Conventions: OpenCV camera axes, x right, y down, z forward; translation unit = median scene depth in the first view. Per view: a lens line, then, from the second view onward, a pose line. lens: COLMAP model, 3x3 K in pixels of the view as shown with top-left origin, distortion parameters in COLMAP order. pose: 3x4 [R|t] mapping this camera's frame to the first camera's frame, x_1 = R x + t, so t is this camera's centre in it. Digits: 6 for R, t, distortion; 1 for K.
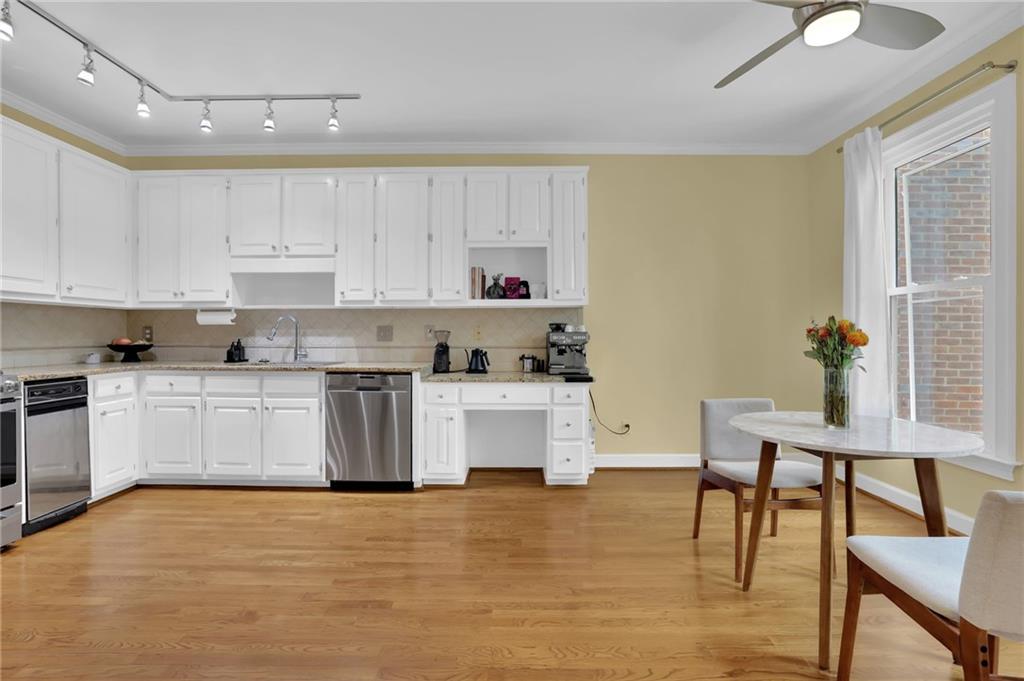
lens RADIAL K [[487.0, 0, 512.0], [0, 487.0, 340.5], [0, 0, 1]] dist [-0.045566, 0.022001]
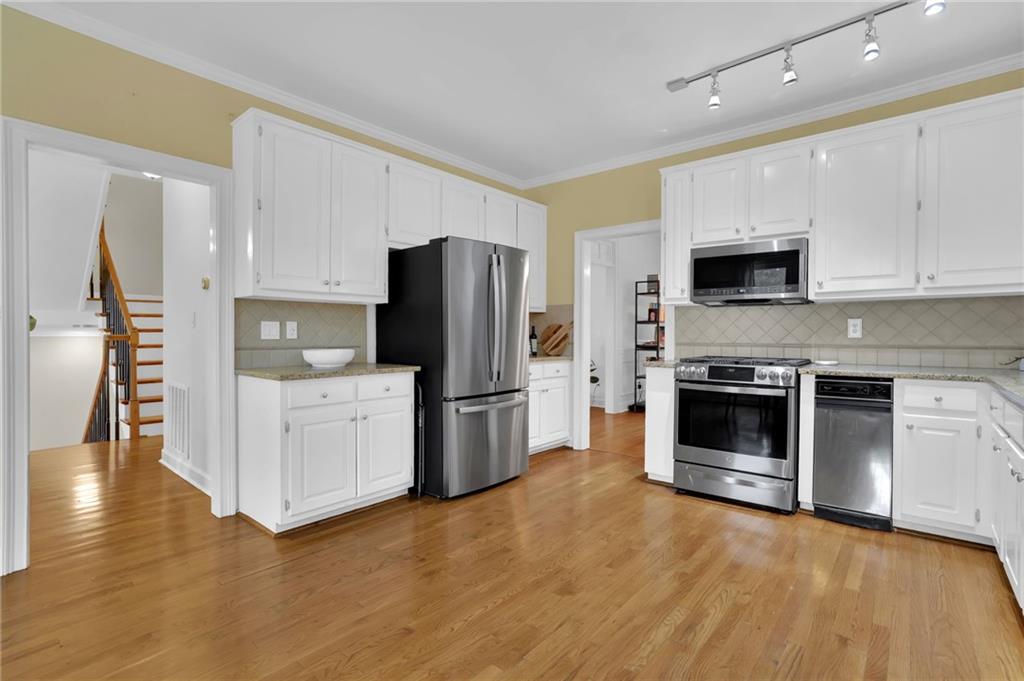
lens RADIAL K [[487.0, 0, 512.0], [0, 487.0, 340.5], [0, 0, 1]] dist [-0.045566, 0.022001]
pose [[-0.649378, 0.009793, -0.760403, 0.187434], [-0.009646, 0.999731, 0.021113, -0.006339], [0.760405, 0.021045, -0.649108, 0.852037]]
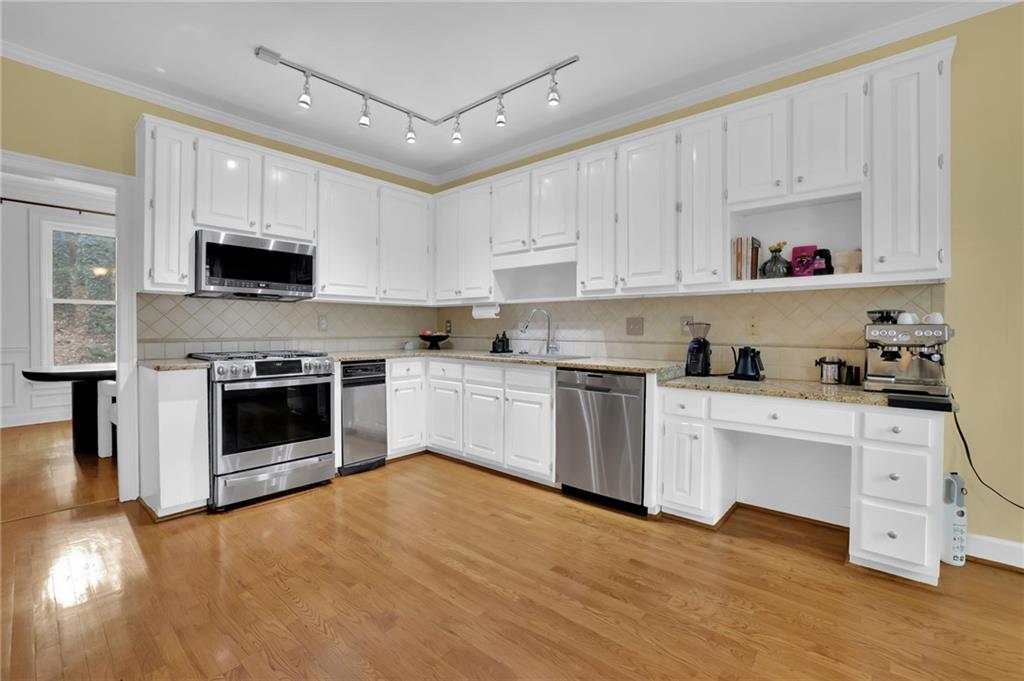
lens RADIAL K [[449.1, 0, 496.1], [0, 449.1, 333.3], [0, 0, 1]] dist [-0.049361, 0.015775]
pose [[0.744274, 0.009735, -0.667803, 0.101263], [-0.011434, 0.999933, 0.001834, -0.000683], [0.667776, 0.006271, 0.744336, 0.253731]]
